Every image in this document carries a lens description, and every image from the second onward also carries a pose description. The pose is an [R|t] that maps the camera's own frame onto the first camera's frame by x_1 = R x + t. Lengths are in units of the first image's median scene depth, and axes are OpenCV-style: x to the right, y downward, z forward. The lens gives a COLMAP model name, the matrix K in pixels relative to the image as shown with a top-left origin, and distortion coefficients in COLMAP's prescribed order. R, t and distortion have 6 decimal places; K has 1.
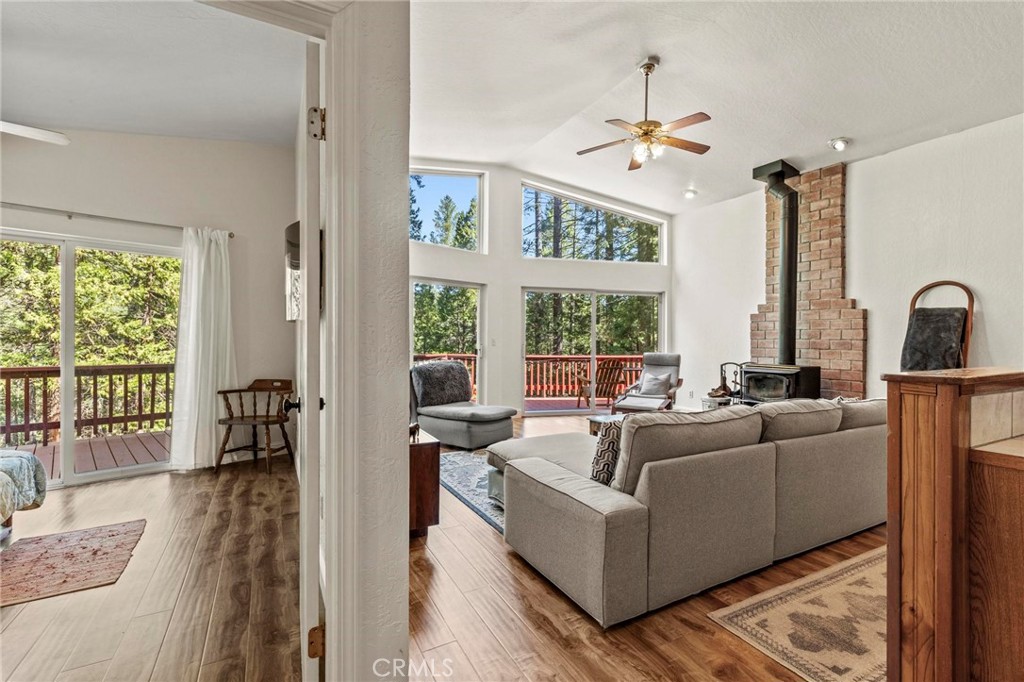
lens RADIAL K [[464.6, 0, 522.9], [0, 464.6, 335.5], [0, 0, 1]] dist [0.013486, 0.000308]
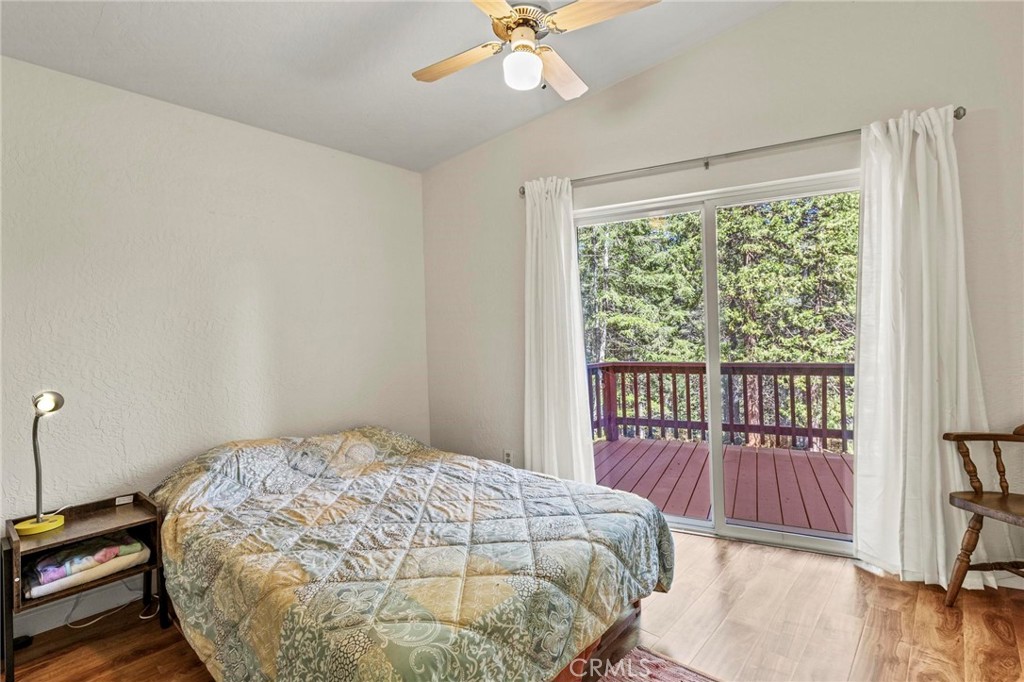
lens RADIAL K [[464.6, 0, 522.9], [0, 464.6, 335.5], [0, 0, 1]] dist [0.013486, 0.000308]
pose [[0.320545, -0.014184, -0.947127, -0.249482], [0.037604, 0.999290, -0.002238, 0.000509], [0.946487, -0.034899, 0.320851, 0.327633]]
